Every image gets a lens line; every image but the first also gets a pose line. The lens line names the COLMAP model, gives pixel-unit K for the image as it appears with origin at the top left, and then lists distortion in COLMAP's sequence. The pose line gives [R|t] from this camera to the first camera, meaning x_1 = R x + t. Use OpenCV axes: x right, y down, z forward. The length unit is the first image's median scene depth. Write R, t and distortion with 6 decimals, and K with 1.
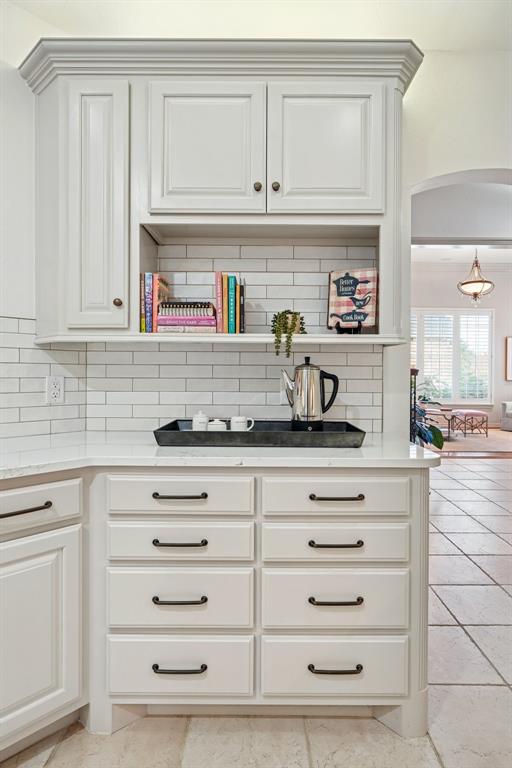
lens RADIAL K [[436.3, 0, 261.9], [0, 436.3, 376.1], [0, 0, 1]] dist [0.004879, -0.000212]
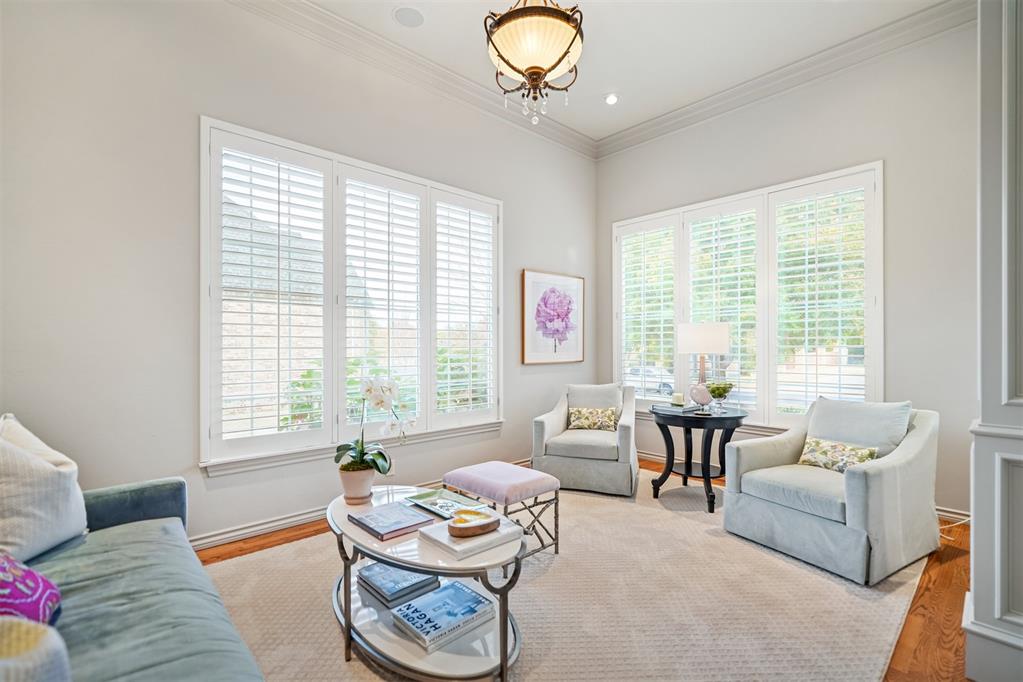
lens RADIAL K [[462.4, 0, 509.8], [0, 462.4, 347.5], [0, 0, 1]] dist [-0.000176, 0.000005]
pose [[0.734811, 0.001419, 0.678271, 0.222824], [0.007004, 0.999929, -0.009679, -0.003094], [-0.678236, 0.011863, 0.734748, 0.654263]]
